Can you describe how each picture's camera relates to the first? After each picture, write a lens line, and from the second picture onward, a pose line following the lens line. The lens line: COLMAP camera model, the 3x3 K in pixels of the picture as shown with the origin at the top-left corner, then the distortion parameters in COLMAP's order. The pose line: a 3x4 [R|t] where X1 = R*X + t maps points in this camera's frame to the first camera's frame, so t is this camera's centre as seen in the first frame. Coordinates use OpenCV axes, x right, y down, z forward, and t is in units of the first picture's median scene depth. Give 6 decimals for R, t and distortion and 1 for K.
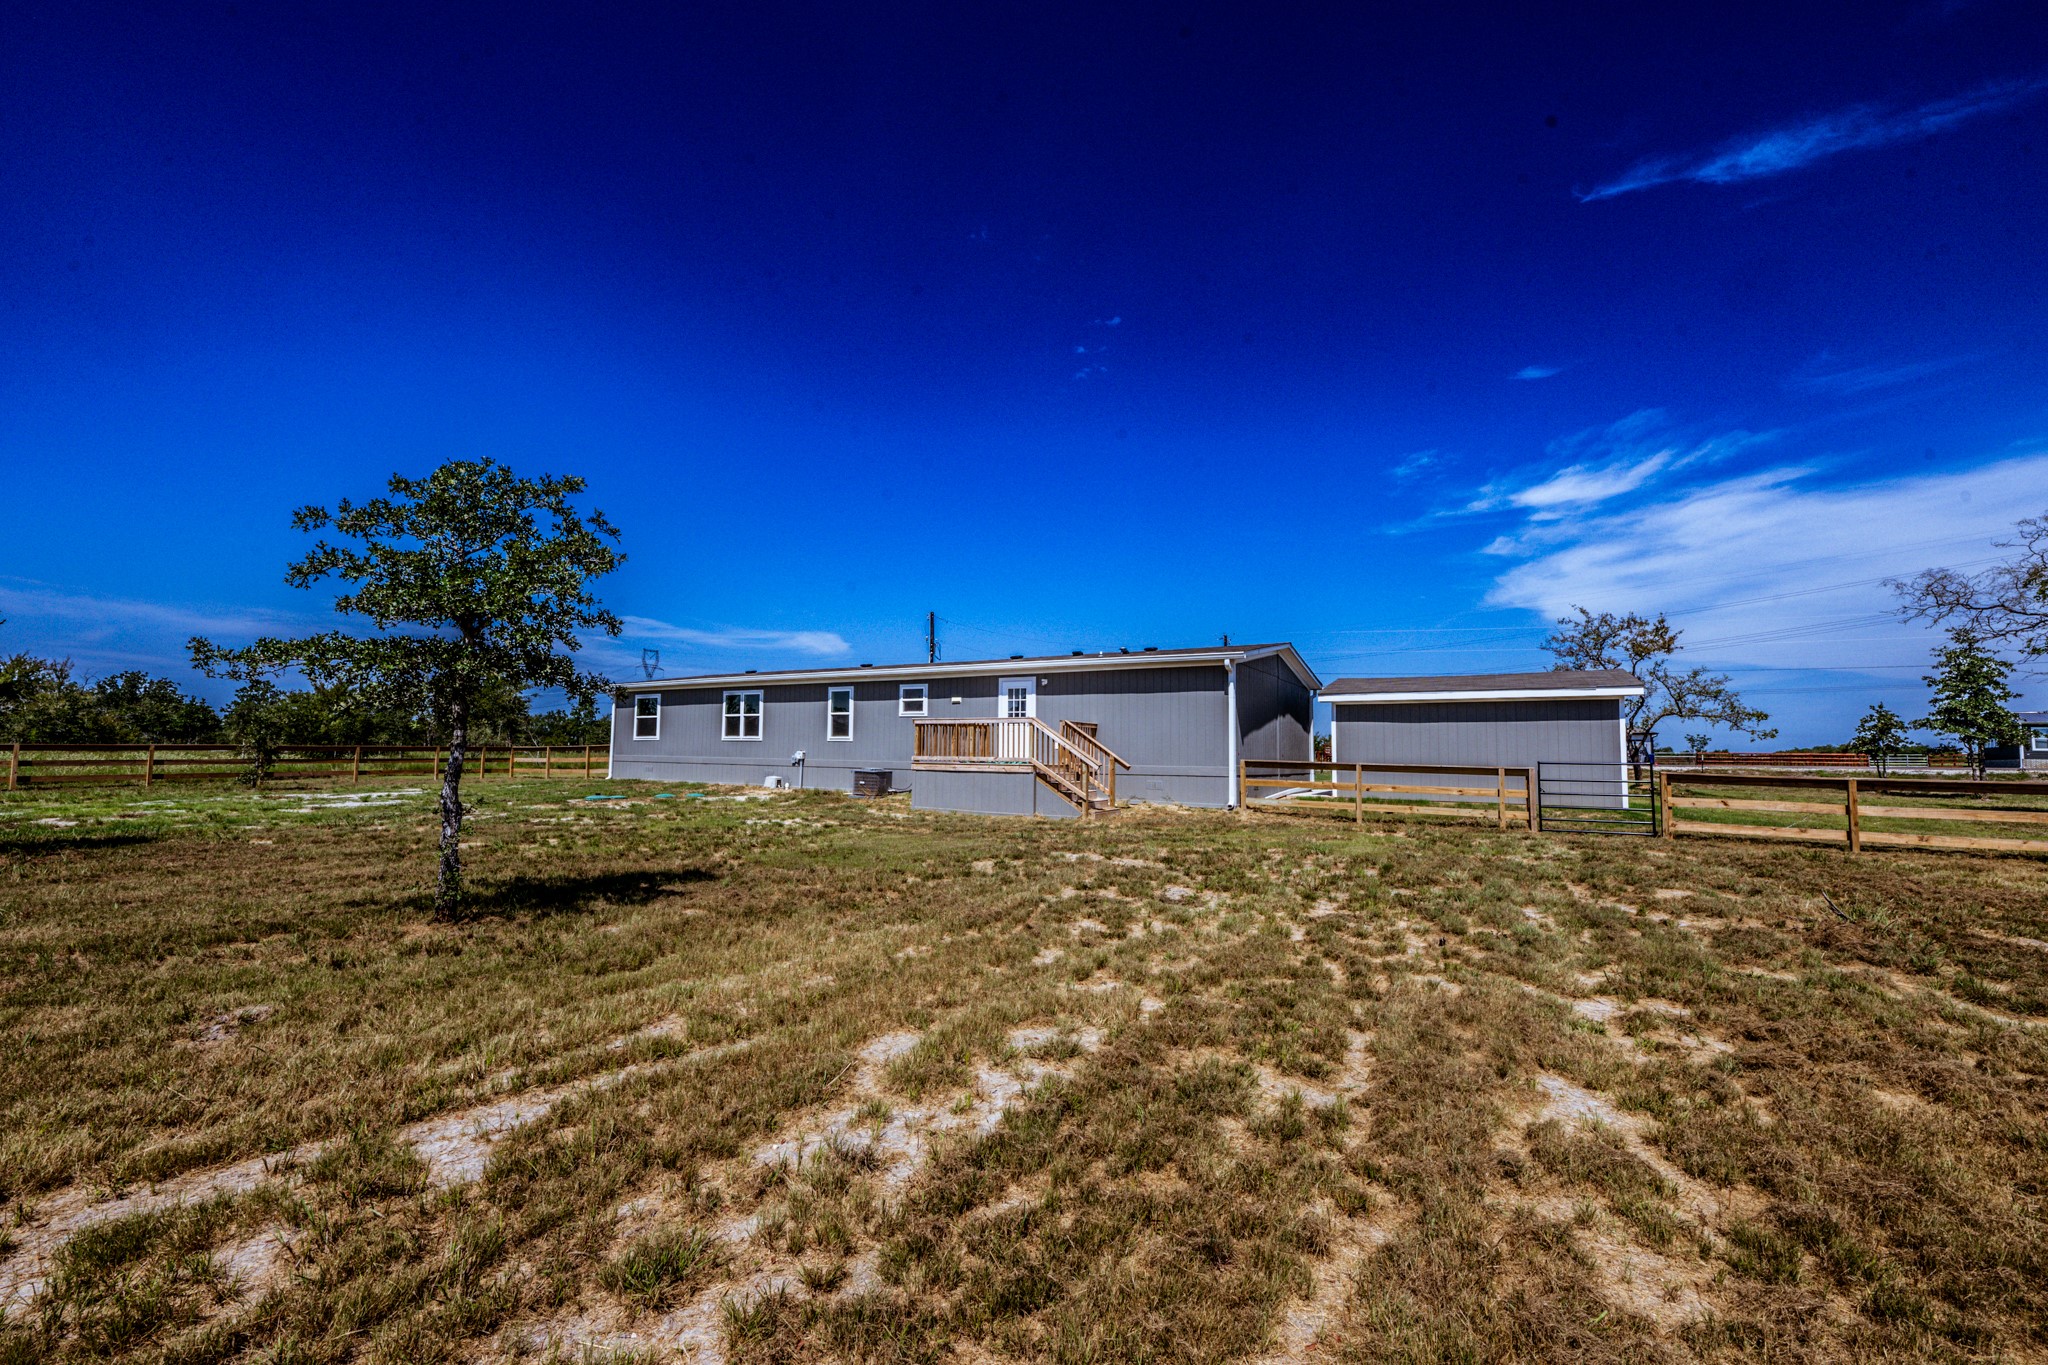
lens RADIAL K [[861.4, 0, 1036.2], [0, 861.4, 705.1], [0, 0, 1]] dist [0.001354, -0.000076]
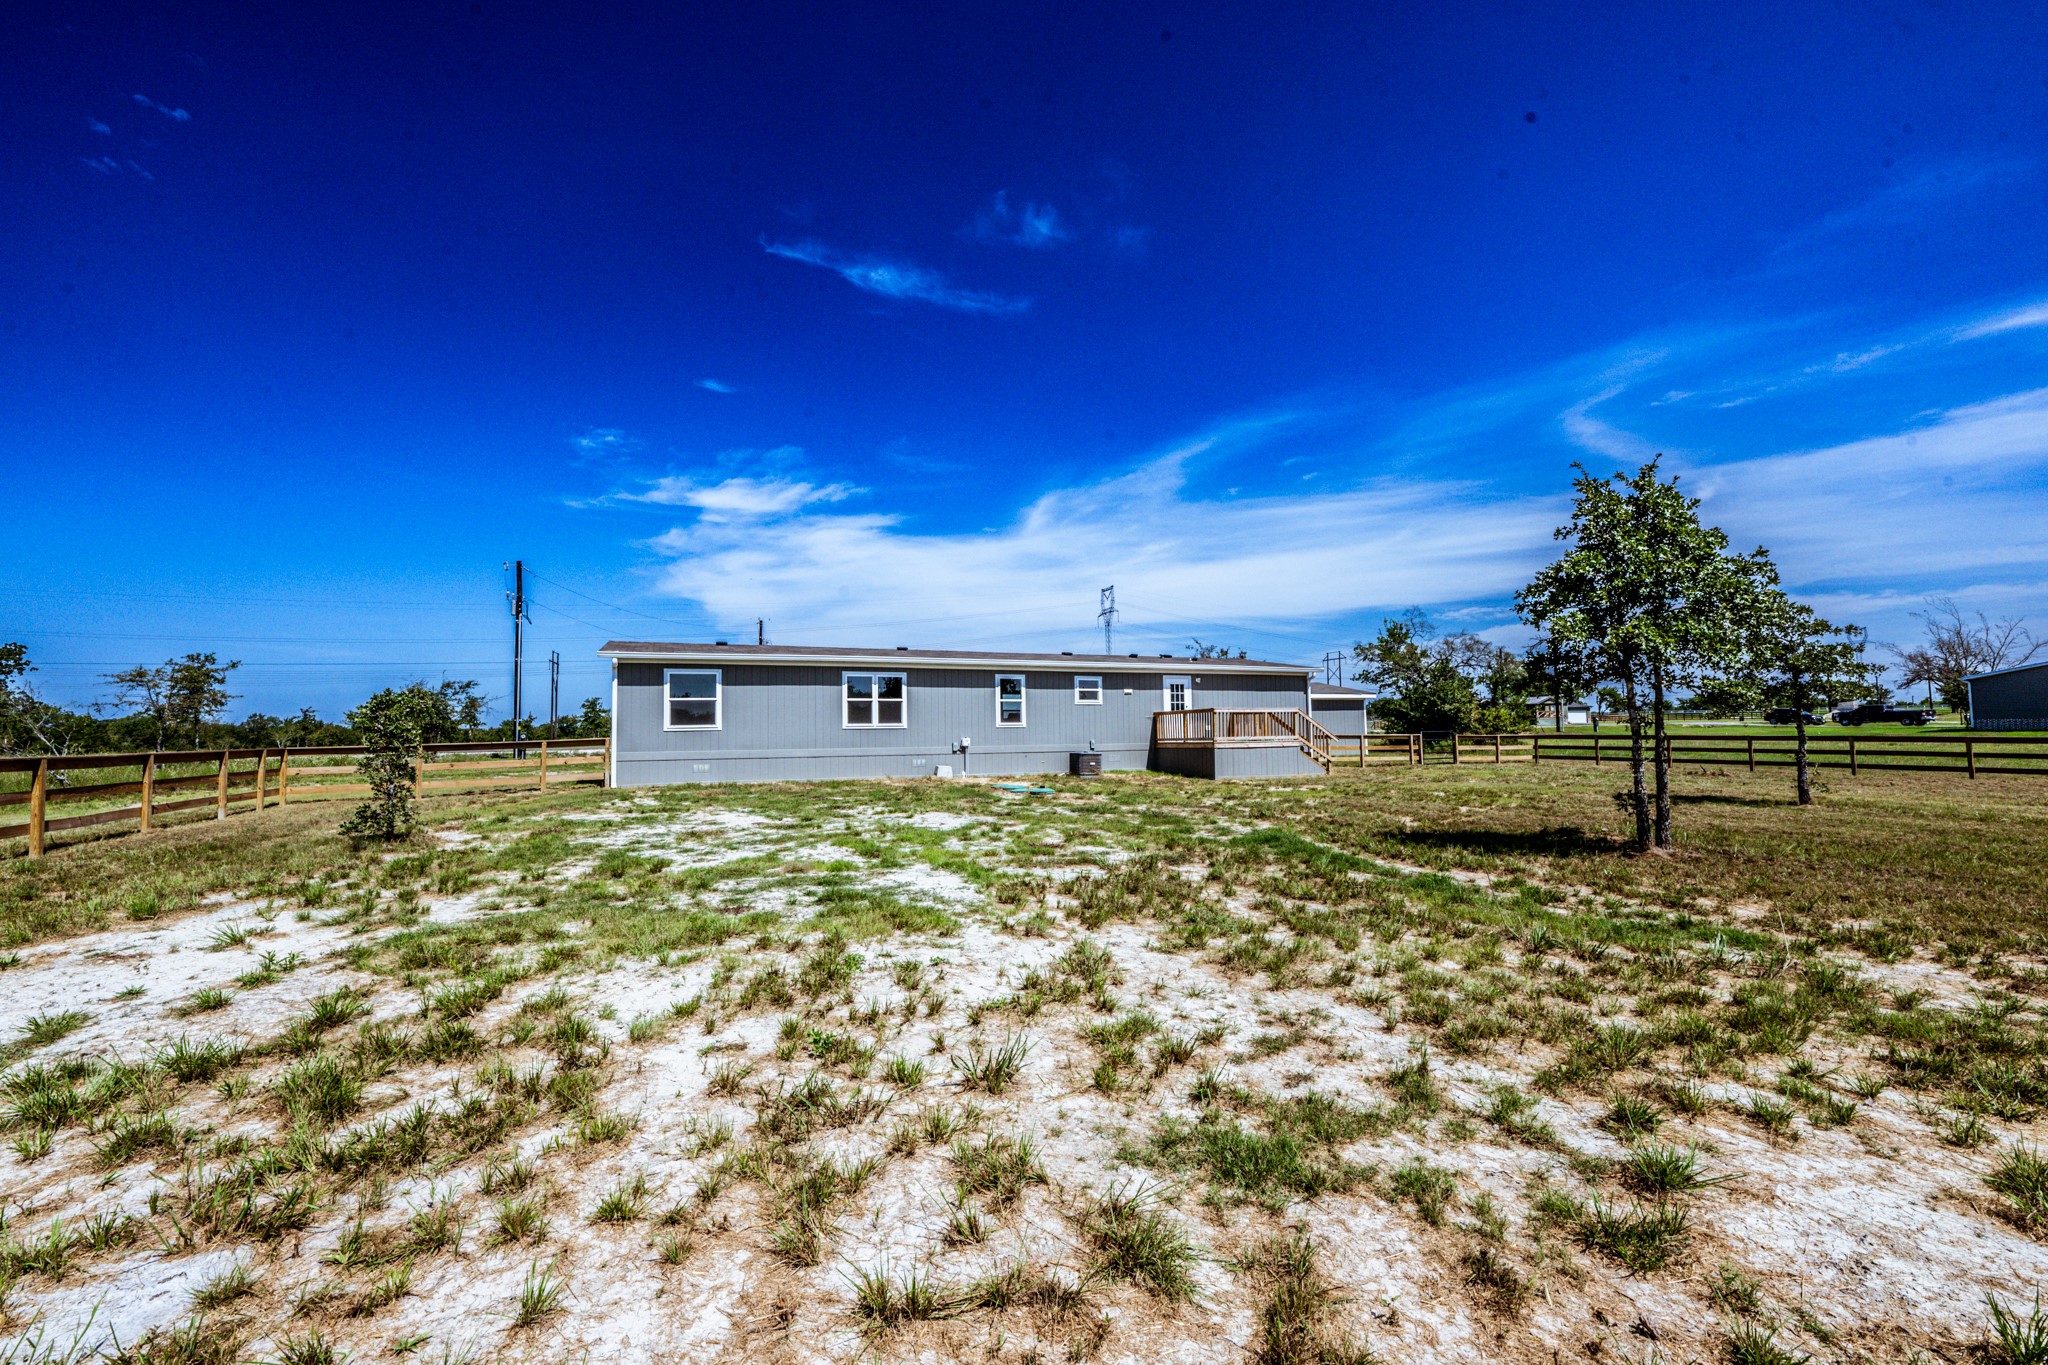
lens RADIAL K [[861.4, 0, 1036.2], [0, 861.4, 705.1], [0, 0, 1]] dist [0.001354, -0.000076]
pose [[0.554135, 0.007860, 0.832390, -1.656646], [-0.026128, 0.999627, 0.007955, 0.012149], [-0.832017, -0.026157, 0.554133, 0.659774]]
